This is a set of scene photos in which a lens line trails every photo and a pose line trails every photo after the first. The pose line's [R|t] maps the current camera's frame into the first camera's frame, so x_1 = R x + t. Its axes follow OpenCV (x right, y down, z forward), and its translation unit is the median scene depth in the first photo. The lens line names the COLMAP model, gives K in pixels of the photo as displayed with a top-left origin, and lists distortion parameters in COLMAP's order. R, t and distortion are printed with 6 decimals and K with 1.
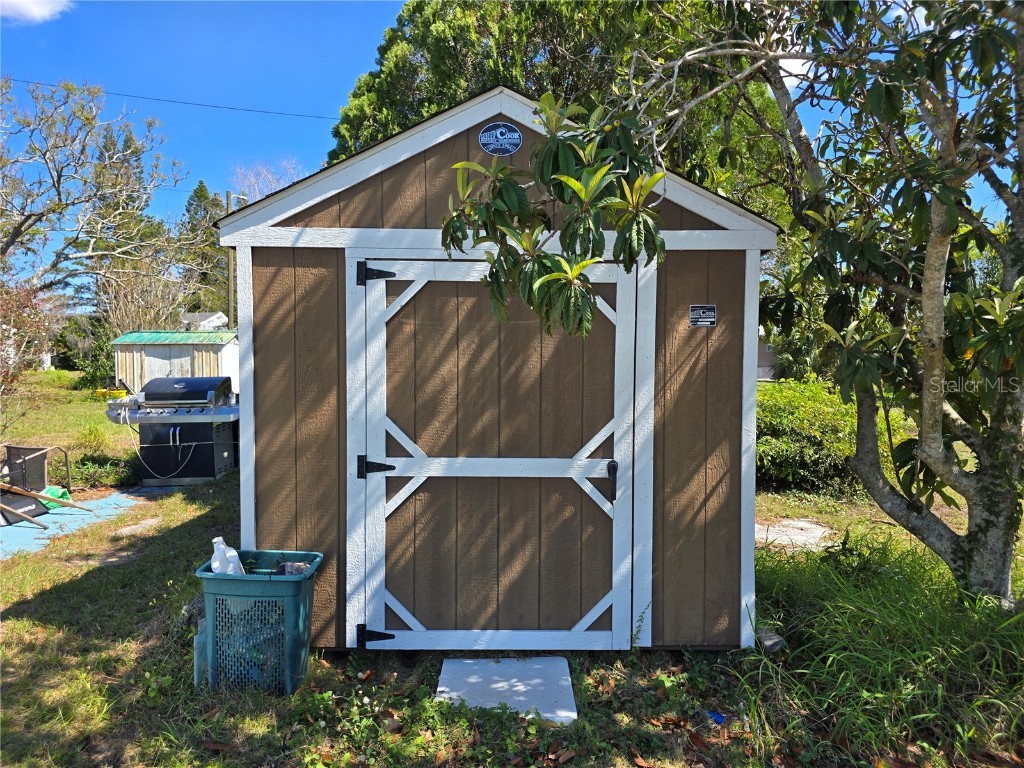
lens RADIAL K [[694.2, 0, 524.9], [0, 694.2, 388.7], [0, 0, 1]] dist [0.065973, -0.066218]
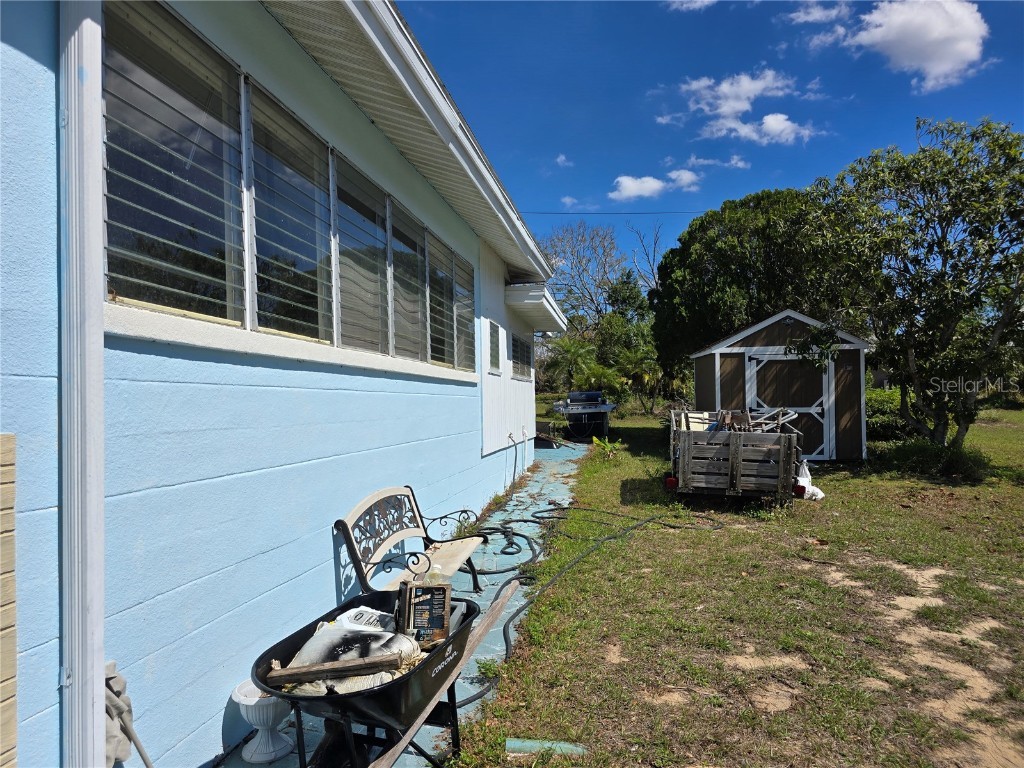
lens RADIAL K [[681.4, 0, 508.0], [0, 681.4, 390.6], [0, 0, 1]] dist [0.059768, -0.057031]
pose [[0.983081, -0.022566, -0.181778, -0.833705], [0.017799, 0.999455, -0.027811, 0.084480], [0.182306, 0.024105, 0.982946, -2.829432]]
